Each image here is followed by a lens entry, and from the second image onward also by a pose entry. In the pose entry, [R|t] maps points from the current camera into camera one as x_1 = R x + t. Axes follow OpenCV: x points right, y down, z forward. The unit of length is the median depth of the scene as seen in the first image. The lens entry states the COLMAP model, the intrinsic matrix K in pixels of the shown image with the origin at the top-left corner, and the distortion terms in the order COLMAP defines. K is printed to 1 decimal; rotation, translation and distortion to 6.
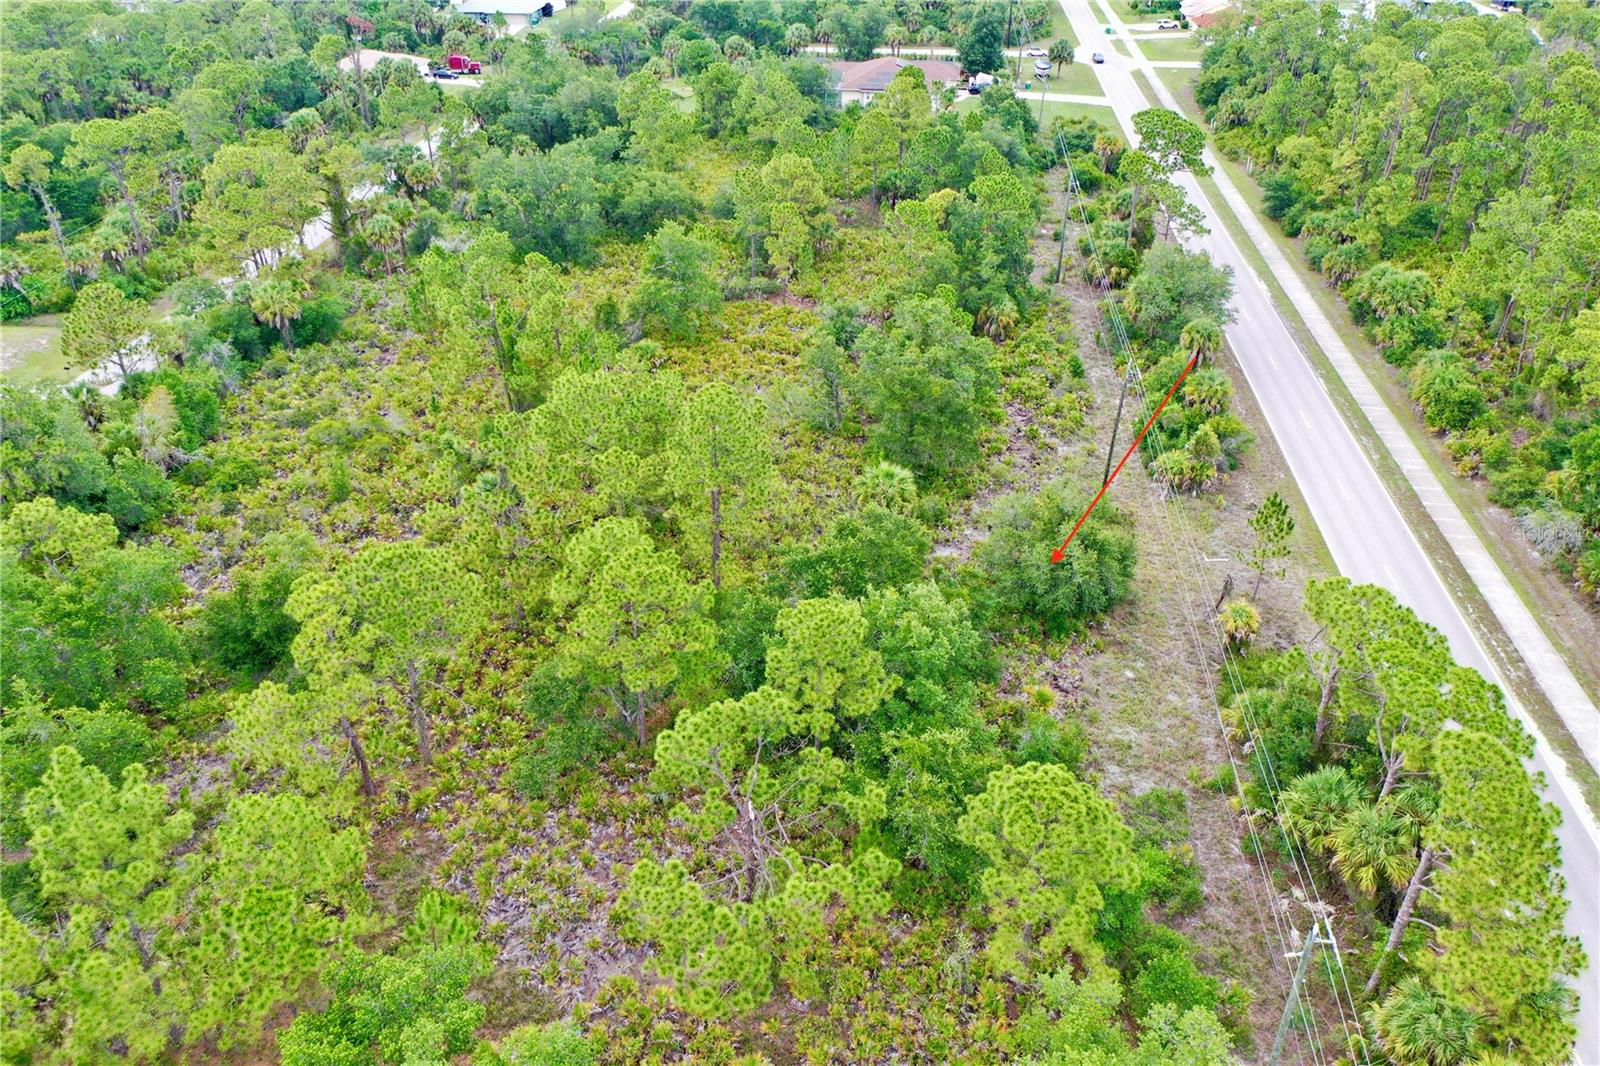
lens RADIAL K [[1260.8, 0, 800.0], [0, 1260.8, 533.0], [0, 0, 1]] dist [-0.007507, 0.003744]
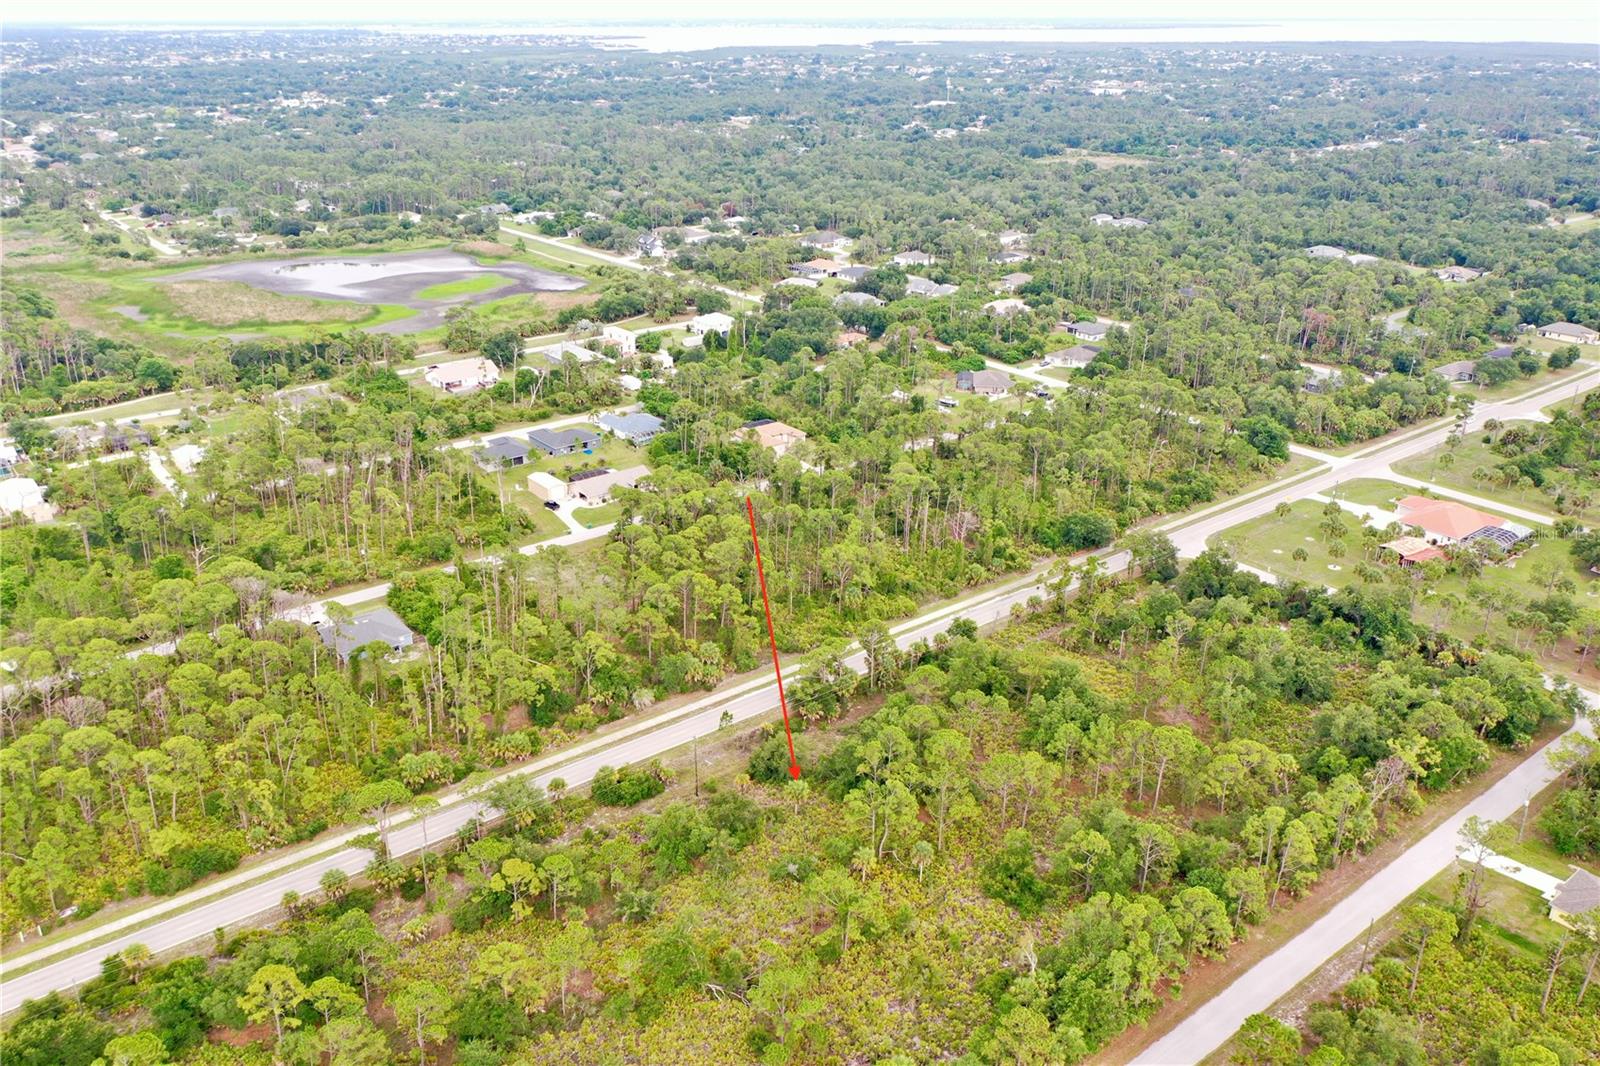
lens RADIAL K [[1260.8, 0, 800.0], [0, 1260.8, 533.0], [0, 0, 1]] dist [-0.007507, 0.003744]
pose [[-0.696756, -0.276630, 0.661821, -1.187140], [0.369175, 0.652773, 0.661511, -1.663663], [-0.615013, 0.705240, -0.352699, 1.264205]]
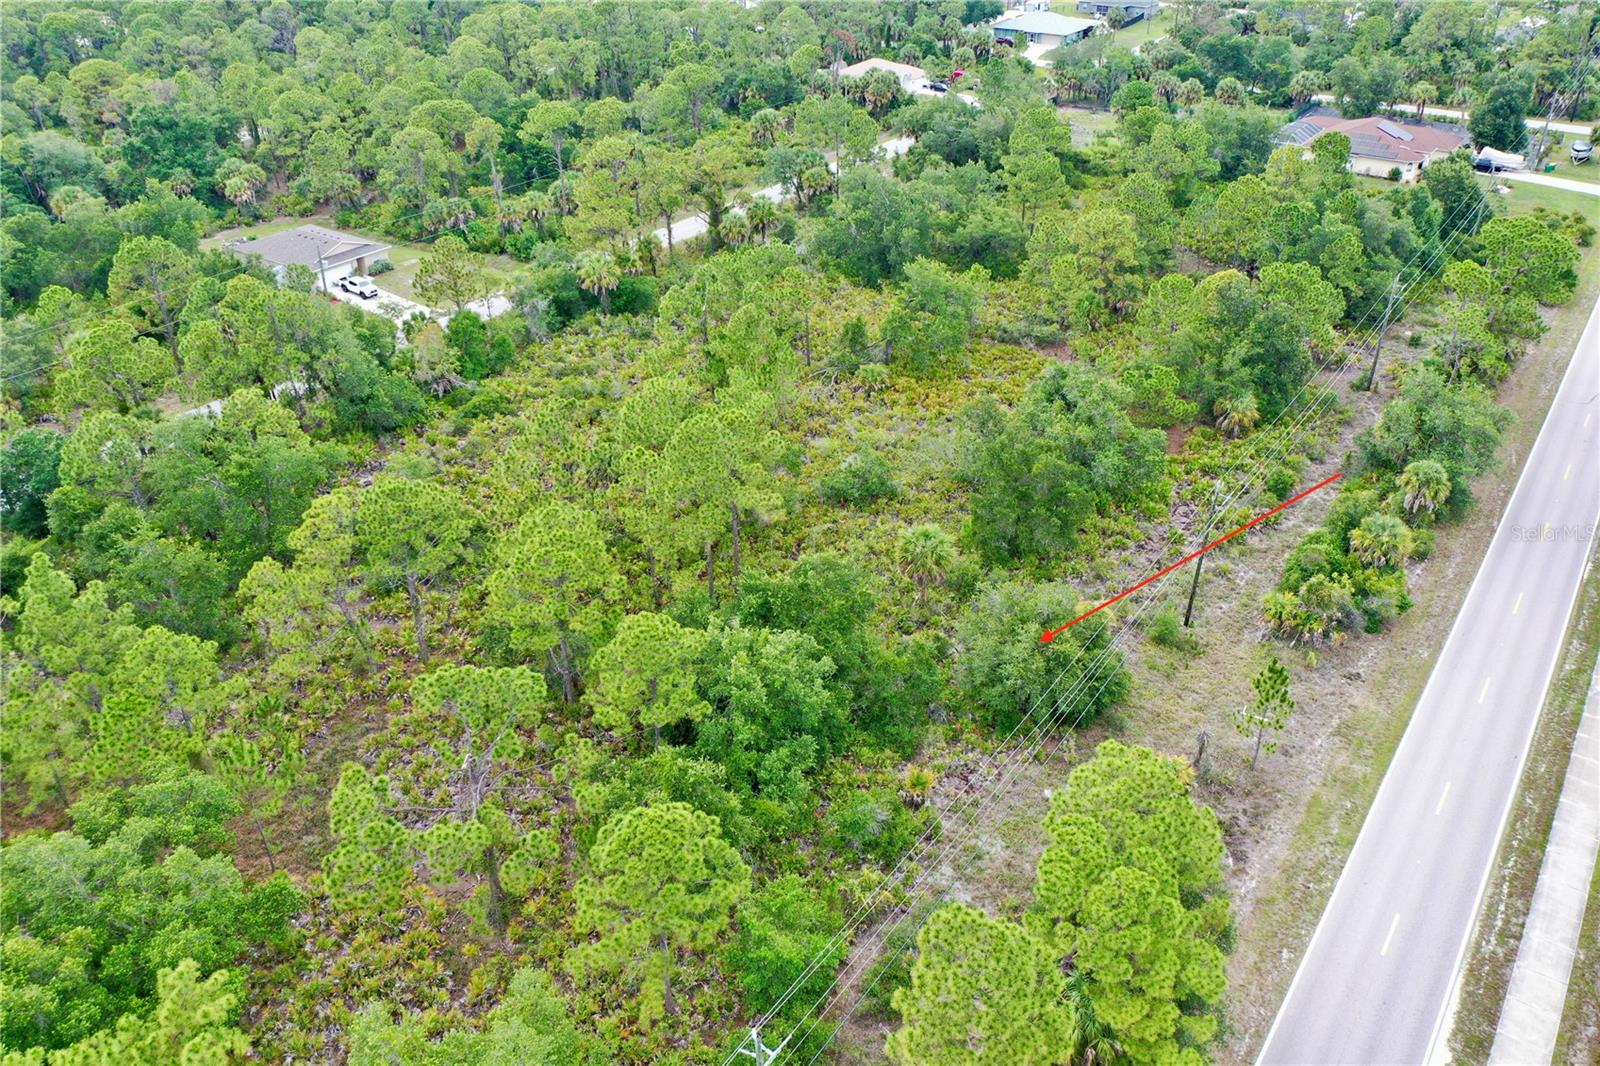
lens RADIAL K [[1260.8, 0, 800.0], [0, 1260.8, 533.0], [0, 0, 1]] dist [-0.007507, 0.003744]
pose [[0.871957, 0.247377, -0.422487, 0.342894], [-0.248341, 0.967179, 0.053766, -0.064395], [0.421921, 0.058039, 0.904773, 0.026795]]
